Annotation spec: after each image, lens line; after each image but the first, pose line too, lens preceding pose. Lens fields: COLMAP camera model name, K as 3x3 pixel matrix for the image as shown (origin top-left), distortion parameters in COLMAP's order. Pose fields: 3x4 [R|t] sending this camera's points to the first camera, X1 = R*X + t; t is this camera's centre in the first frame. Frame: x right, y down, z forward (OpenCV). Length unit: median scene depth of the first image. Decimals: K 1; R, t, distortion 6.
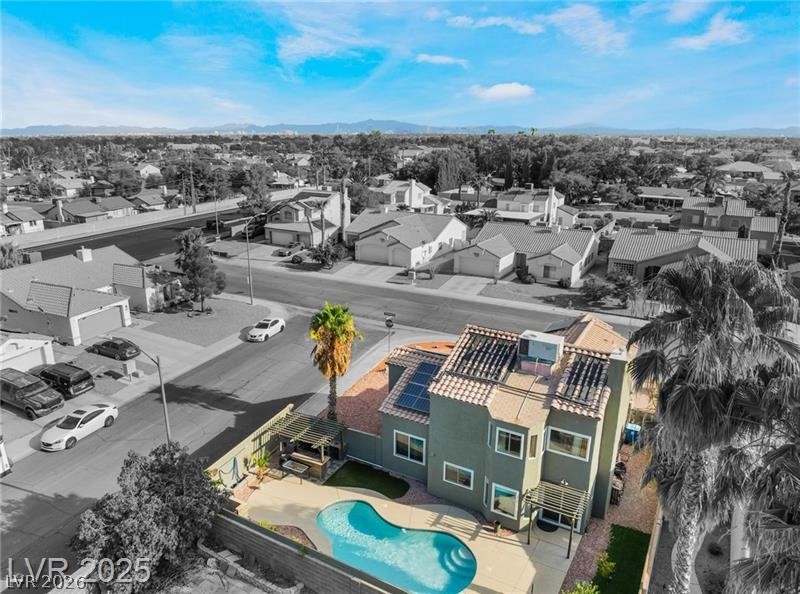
lens RADIAL K [[568.7, 0, 398.8], [0, 568.7, 300.7], [0, 0, 1]] dist [-0.038241, 0.006765]
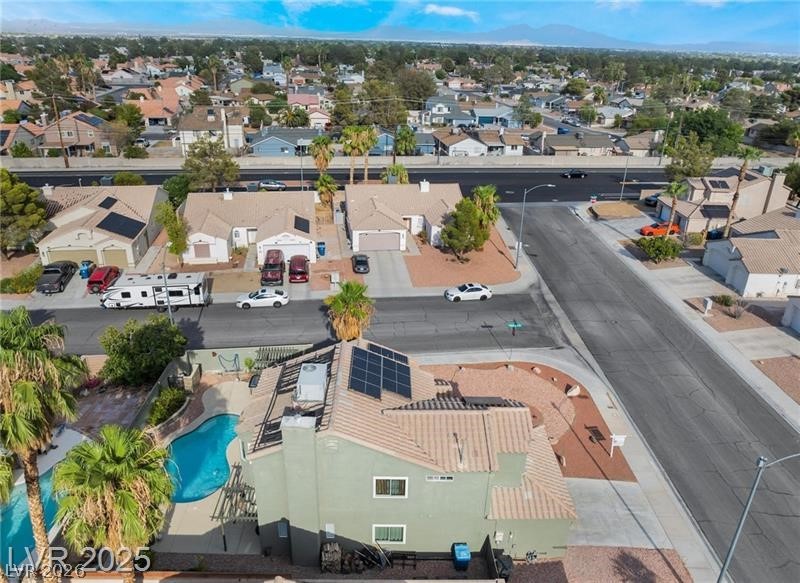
lens RADIAL K [[585.2, 0, 400.0], [0, 585.2, 291.5], [0, 0, 1]] dist [-0.033339, -0.001740]
pose [[0.506286, 0.355158, -0.785835, 0.837362], [-0.267798, 0.930954, 0.248212, -0.282857], [0.819731, 0.084779, 0.566440, 0.412970]]
